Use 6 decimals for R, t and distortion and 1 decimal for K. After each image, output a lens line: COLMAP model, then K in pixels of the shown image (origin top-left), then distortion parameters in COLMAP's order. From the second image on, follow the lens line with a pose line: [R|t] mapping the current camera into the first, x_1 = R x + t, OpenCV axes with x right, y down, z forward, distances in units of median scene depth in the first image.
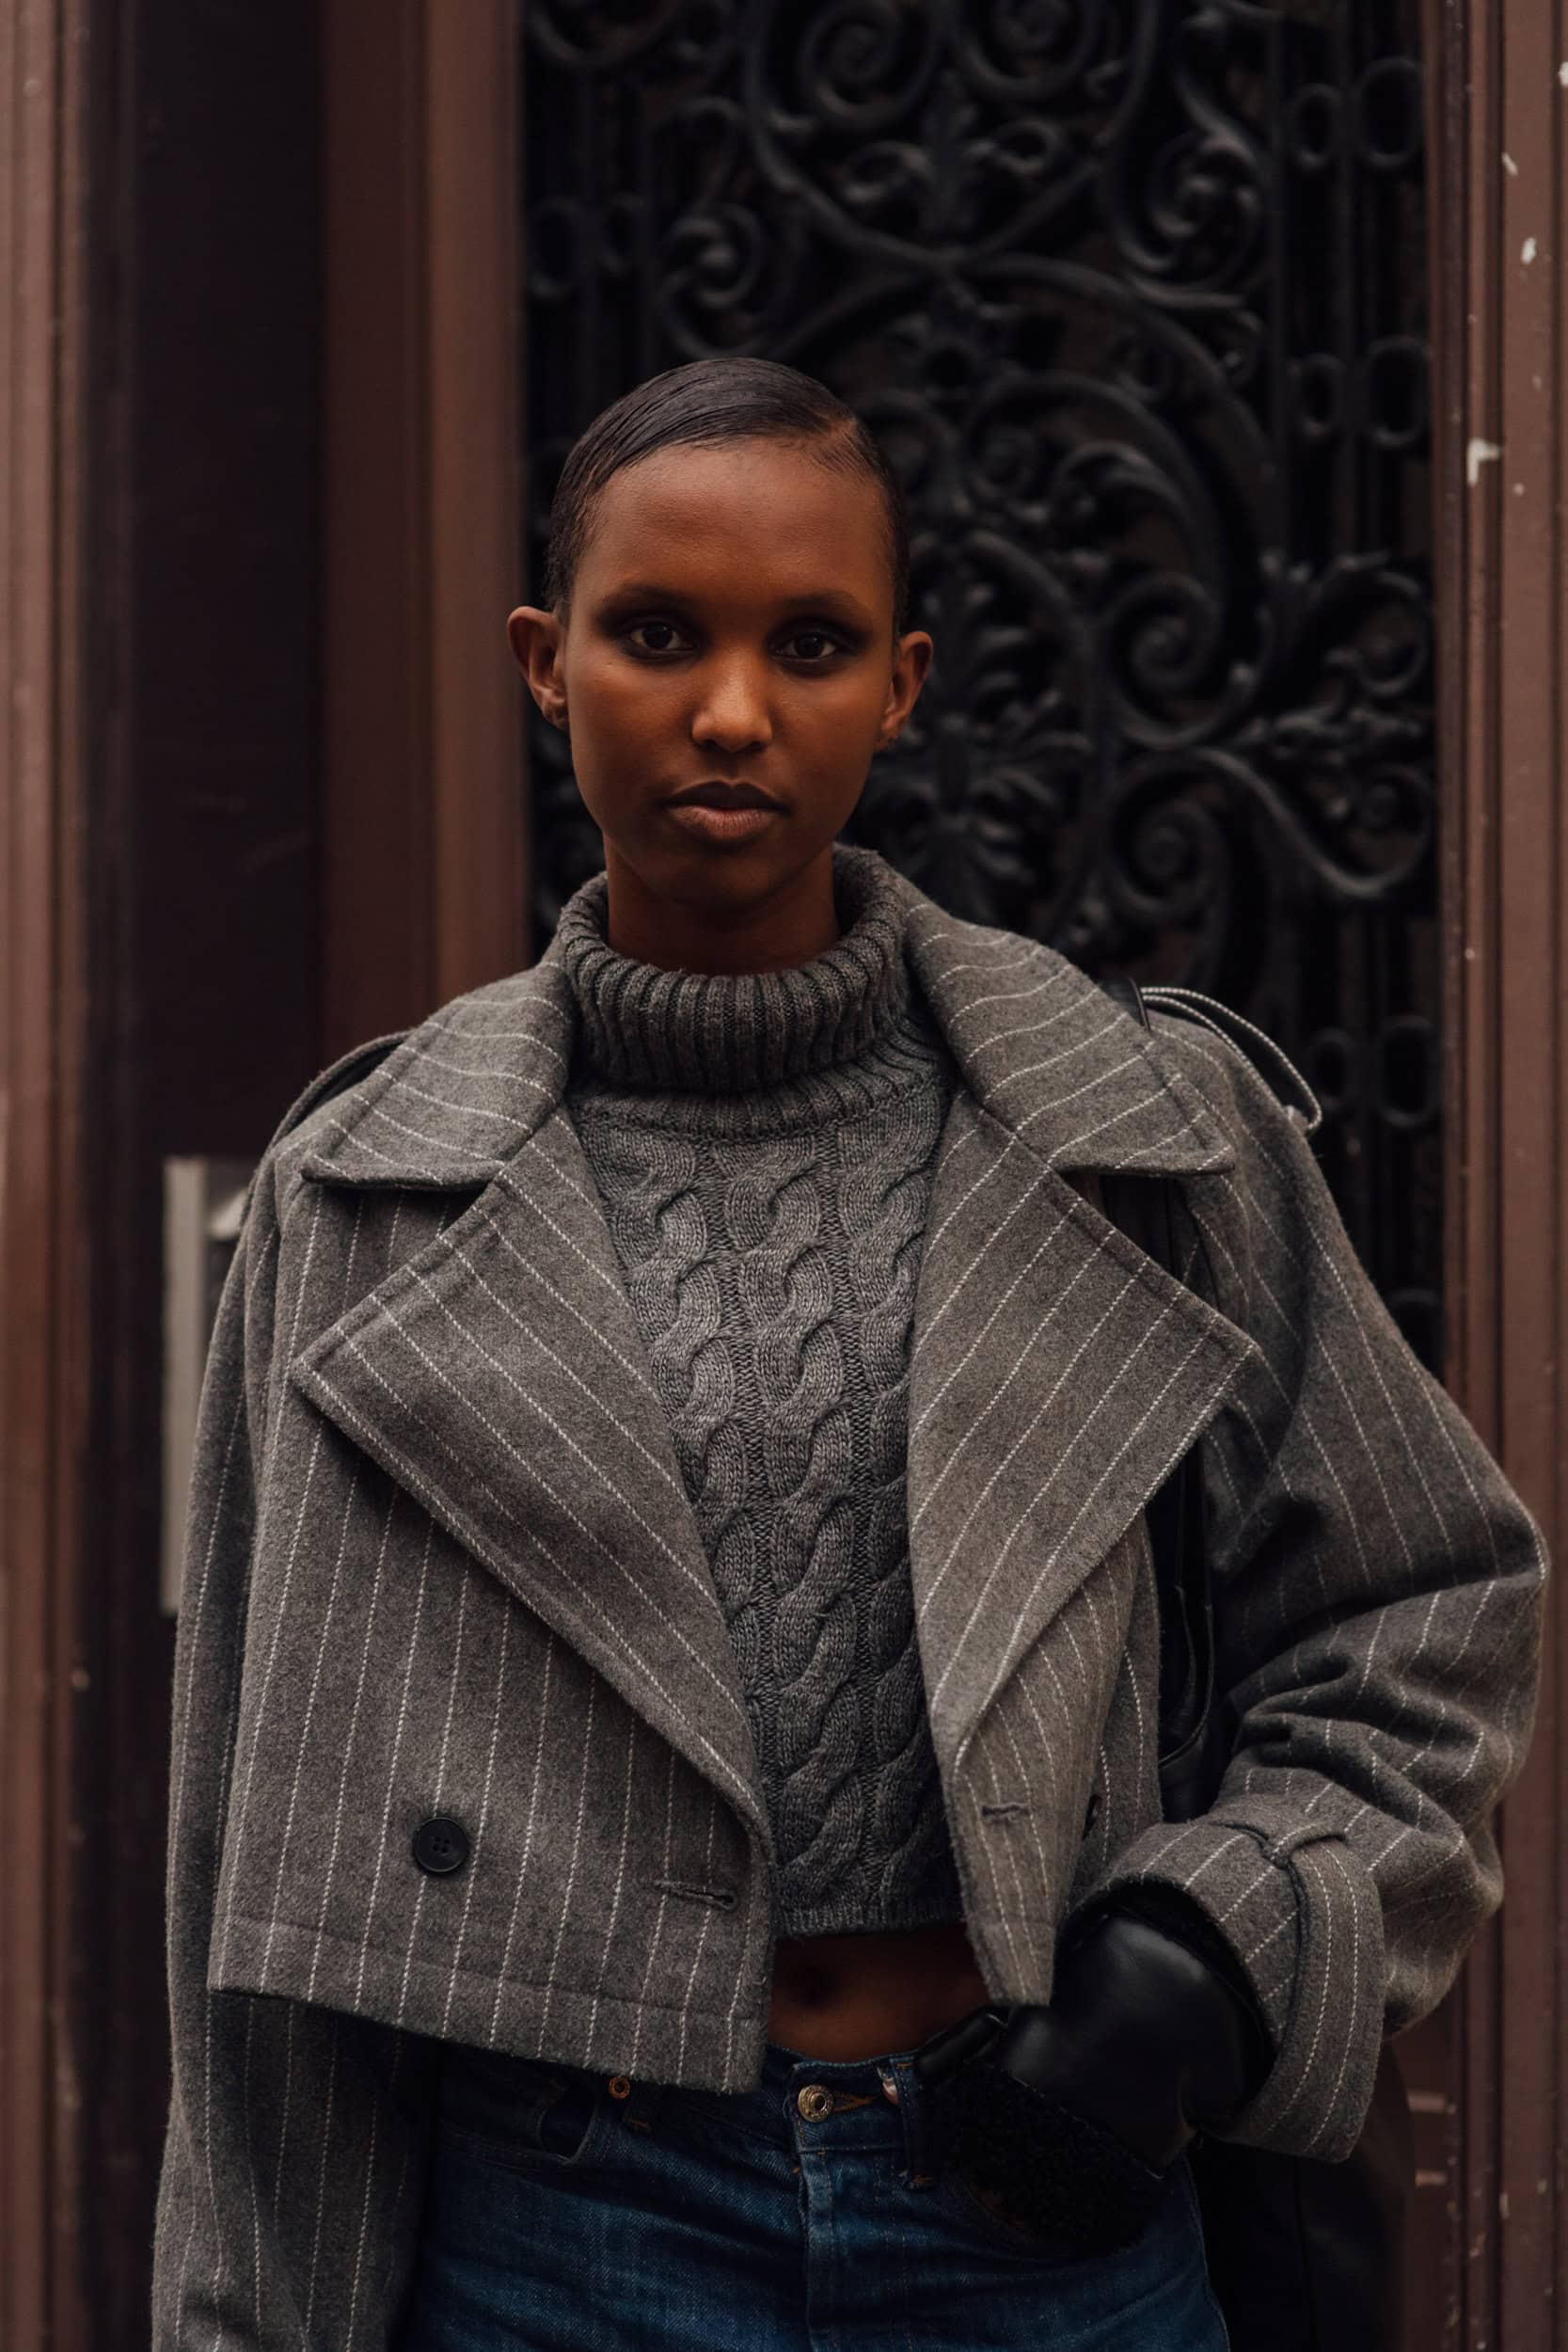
lens RADIAL K [[5800.4, 0, 784.0], [0, 5800.4, 1176.0], [0, 0, 1]] dist [-0.018921, -0.287778]
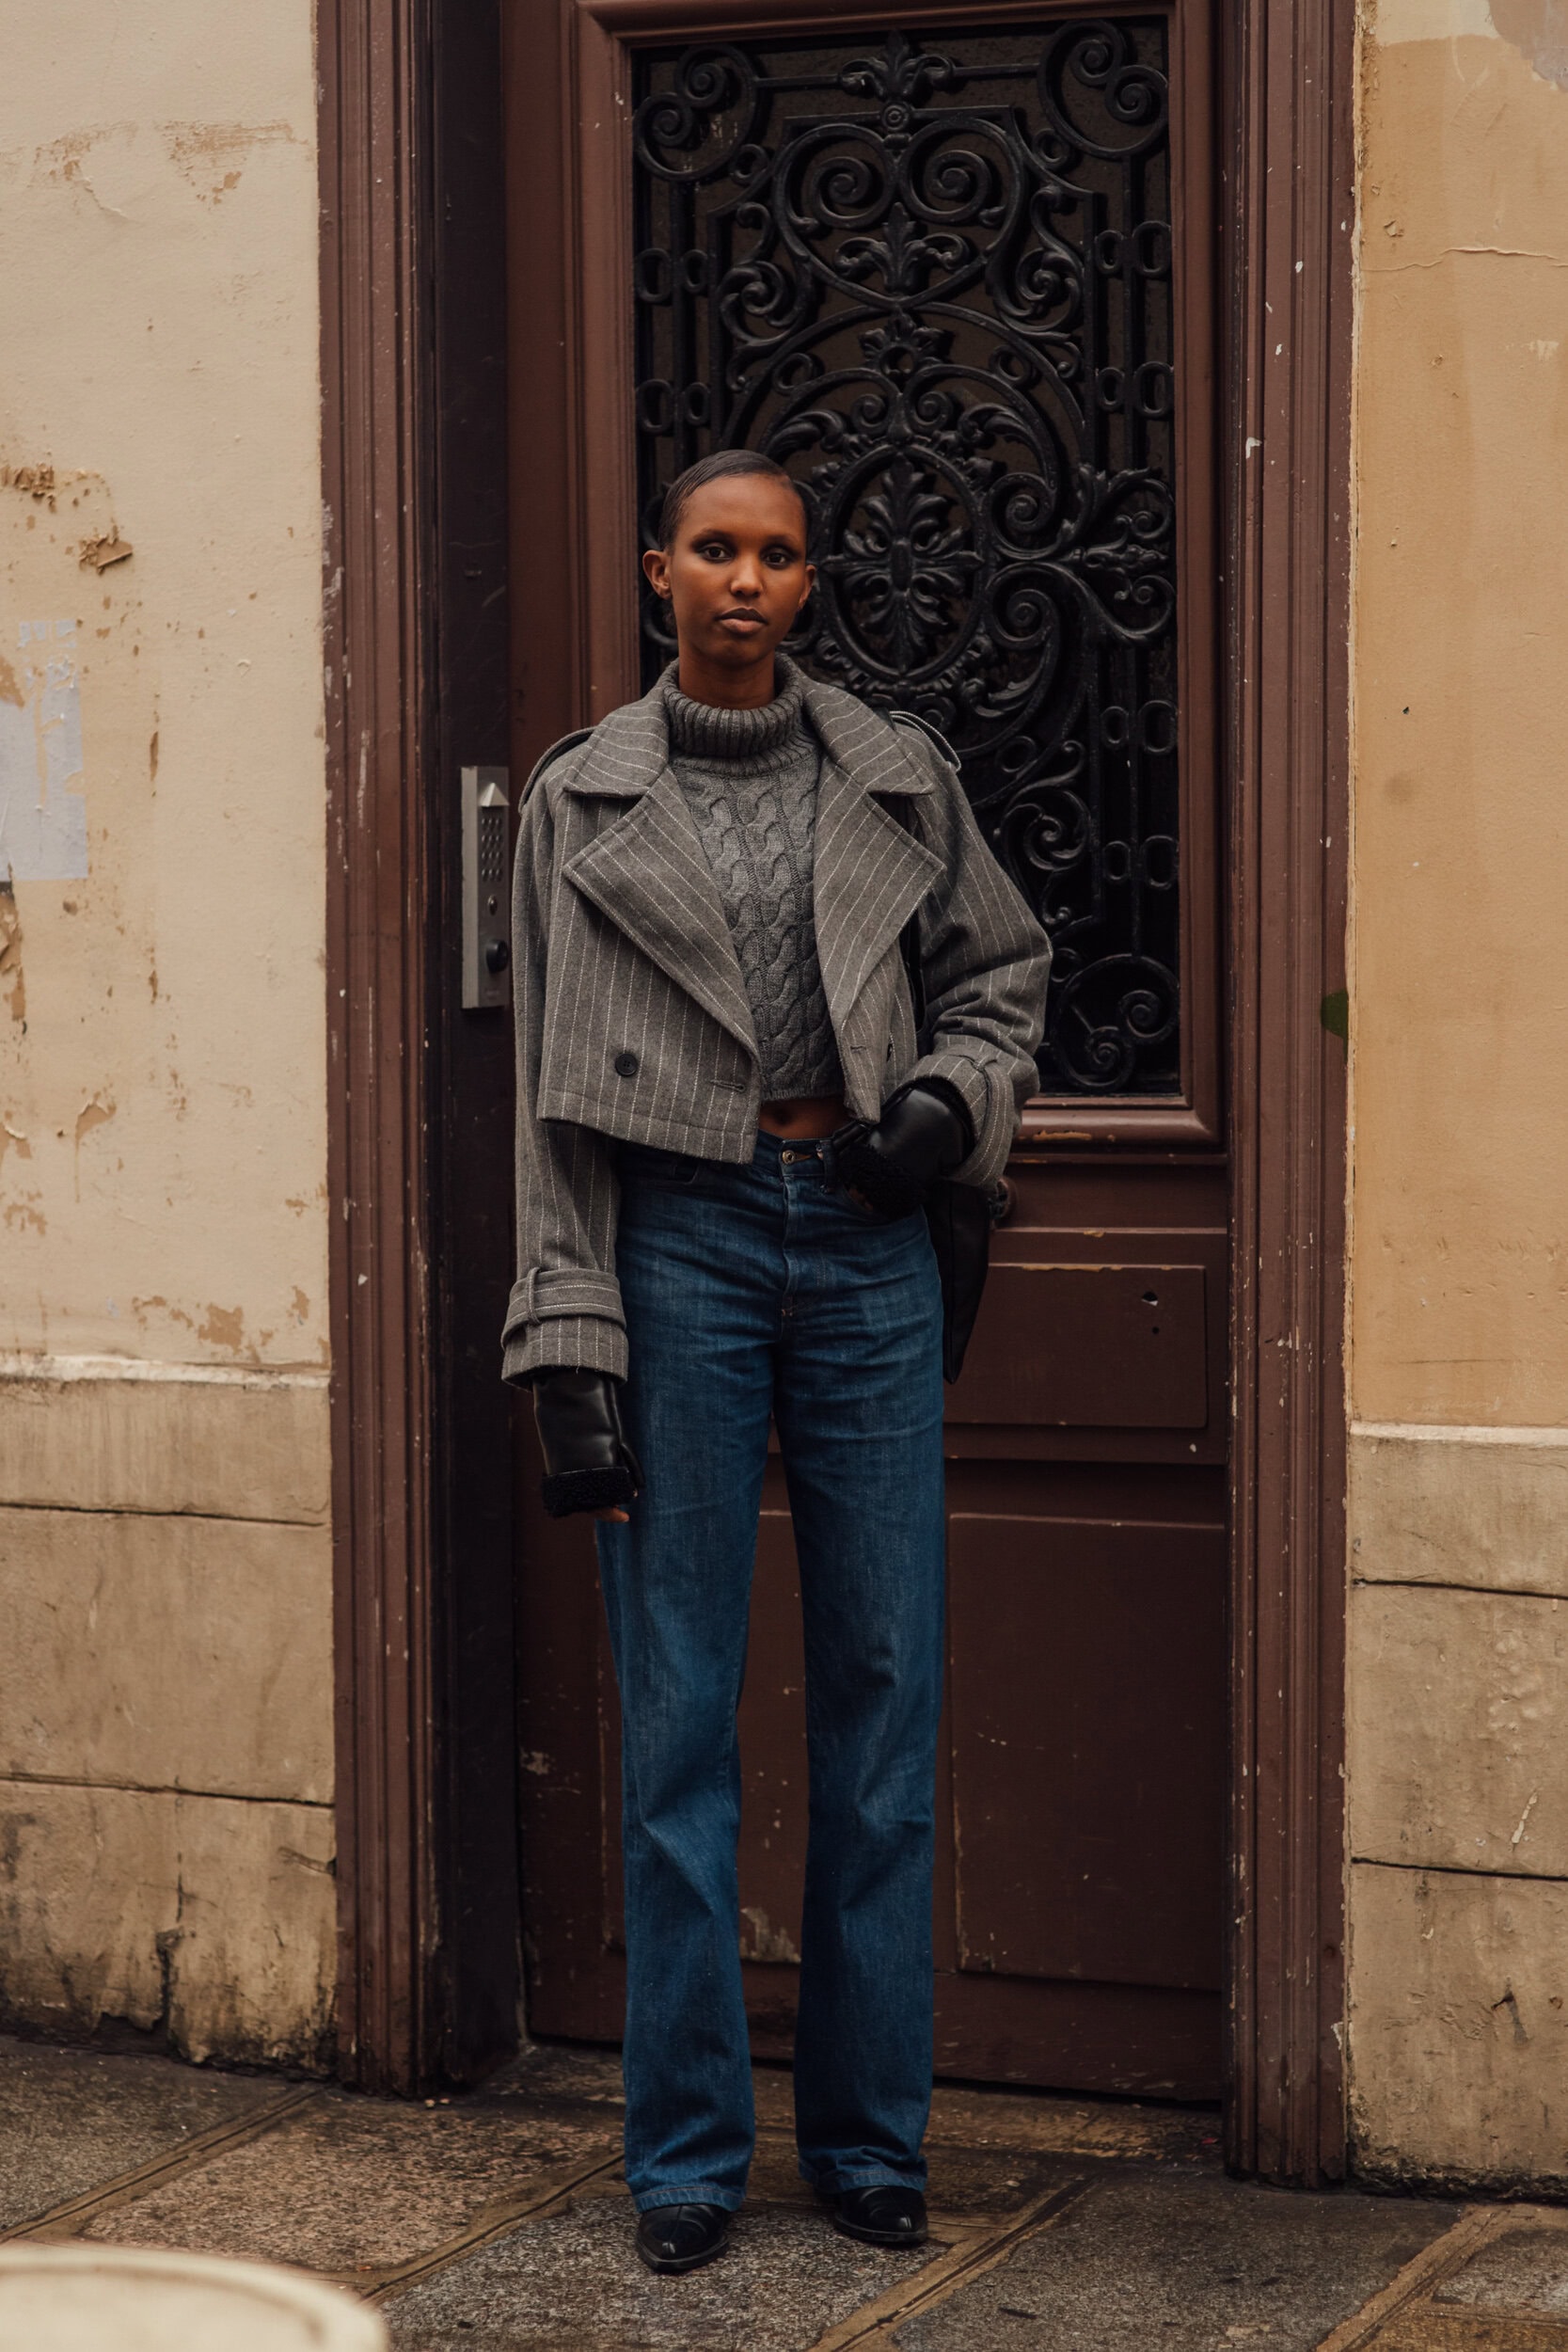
lens RADIAL K [[5800.4, 0, 784.0], [0, 5800.4, 1176.0], [0, 0, 1]] dist [-0.018921, -0.287778]
pose [[0.964321, -0.024188, 0.263627, -0.535428], [-0.000464, 0.995661, 0.093050, -0.048352], [-0.264734, -0.089852, 0.960126, -0.889736]]
